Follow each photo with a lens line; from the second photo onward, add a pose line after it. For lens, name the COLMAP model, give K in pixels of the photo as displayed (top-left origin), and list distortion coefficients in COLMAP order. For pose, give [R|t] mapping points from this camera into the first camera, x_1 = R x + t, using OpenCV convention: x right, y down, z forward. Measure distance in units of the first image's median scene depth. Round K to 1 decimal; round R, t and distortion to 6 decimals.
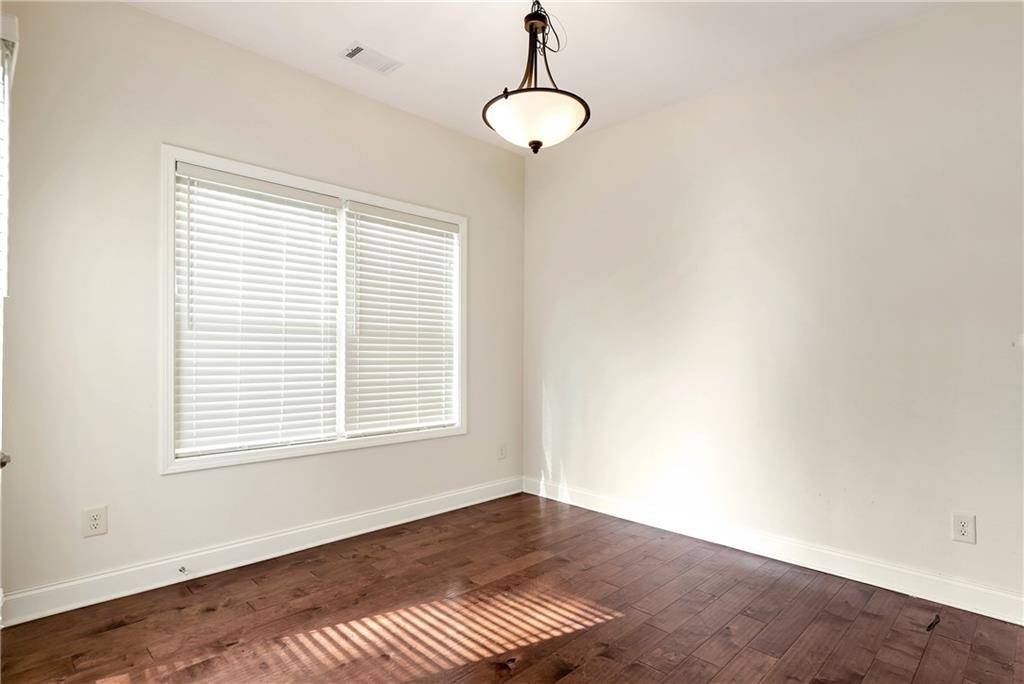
lens RADIAL K [[539.8, 0, 509.7], [0, 539.8, 349.4], [0, 0, 1]] dist [-0.000756, -0.001675]
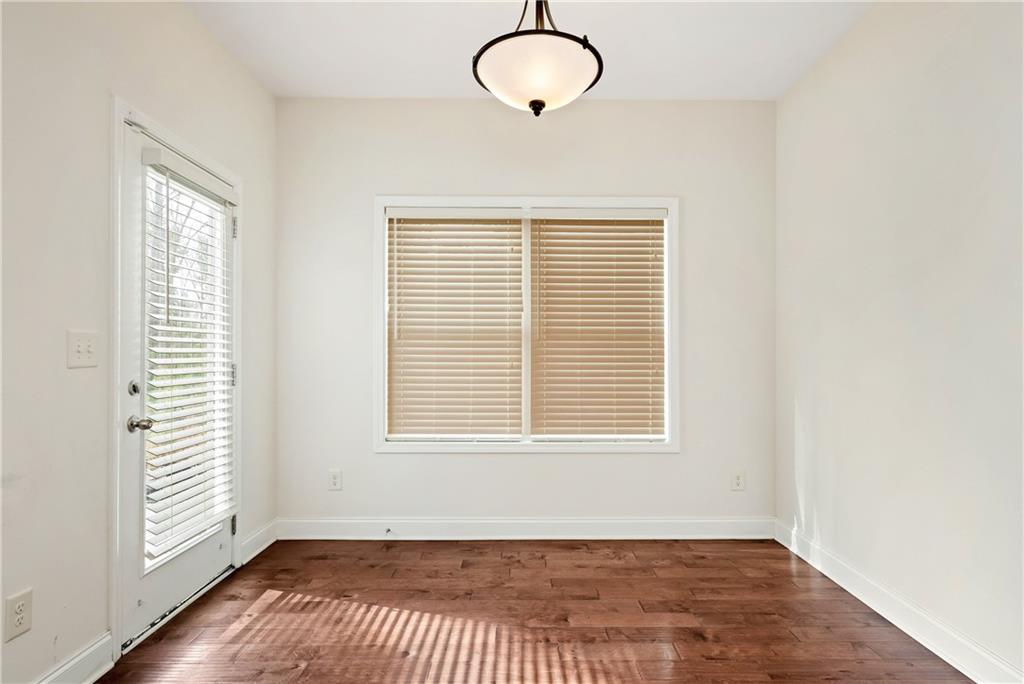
lens RADIAL K [[539.8, 0, 509.7], [0, 539.8, 349.4], [0, 0, 1]] dist [-0.000756, -0.001675]
pose [[0.702026, -0.012686, -0.712039, 0.474022], [0.008305, 0.999919, -0.009627, 0.000860], [0.712103, 0.000845, 0.702074, 0.307314]]
